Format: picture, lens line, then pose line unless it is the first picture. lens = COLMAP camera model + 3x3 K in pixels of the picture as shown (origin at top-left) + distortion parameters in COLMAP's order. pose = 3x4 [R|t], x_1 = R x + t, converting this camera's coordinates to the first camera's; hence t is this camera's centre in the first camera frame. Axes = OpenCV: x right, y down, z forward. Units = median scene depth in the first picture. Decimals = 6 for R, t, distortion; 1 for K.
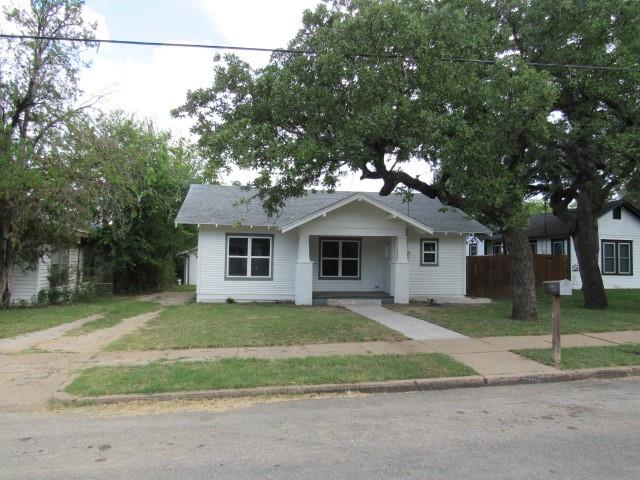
lens RADIAL K [[451.4, 0, 320.0], [0, 451.4, 240.0], [0, 0, 1]] dist [-0.009927, -0.000335]
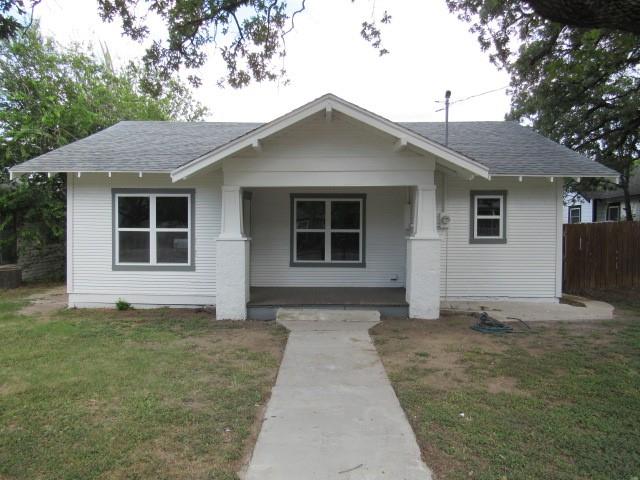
lens RADIAL K [[451.4, 0, 320.0], [0, 451.4, 240.0], [0, 0, 1]] dist [-0.009927, -0.000335]
pose [[0.983207, -0.006132, -0.182393, 0.154810], [0.018174, 0.997757, 0.064423, 0.017469], [0.181589, -0.066656, 0.981113, 0.473475]]
